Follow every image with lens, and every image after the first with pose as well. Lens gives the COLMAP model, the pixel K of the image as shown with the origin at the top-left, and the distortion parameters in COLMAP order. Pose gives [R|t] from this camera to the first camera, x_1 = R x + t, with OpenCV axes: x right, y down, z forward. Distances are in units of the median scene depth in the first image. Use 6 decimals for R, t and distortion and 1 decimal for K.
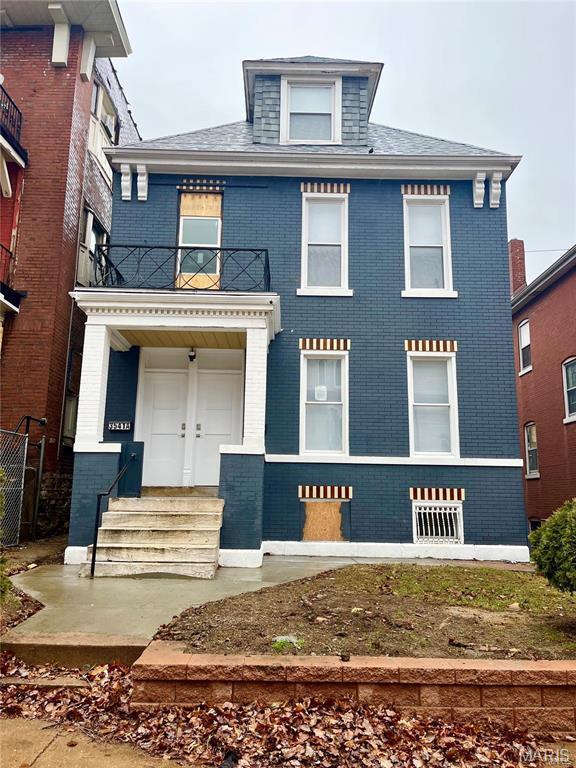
lens RADIAL K [[566.3, 0, 287.3], [0, 566.3, 392.0], [0, 0, 1]] dist [-0.009029, -0.012160]
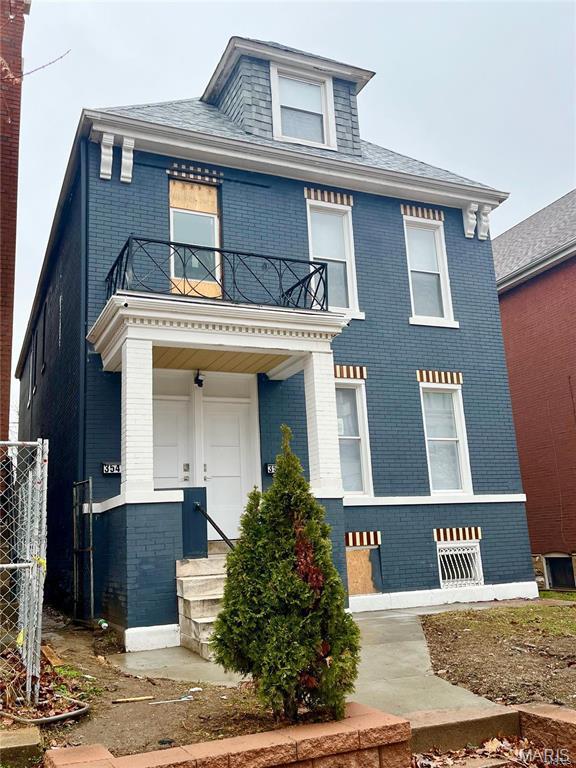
lens RADIAL K [[700.8, 0, 287.4], [0, 700.8, 378.2], [0, 0, 1]] dist [-0.023045, 0.000000]
pose [[0.916761, 0.032088, 0.398145, -0.448129], [-0.008905, 0.998162, -0.059940, -0.007146], [-0.399337, 0.051405, 0.915362, 0.026824]]
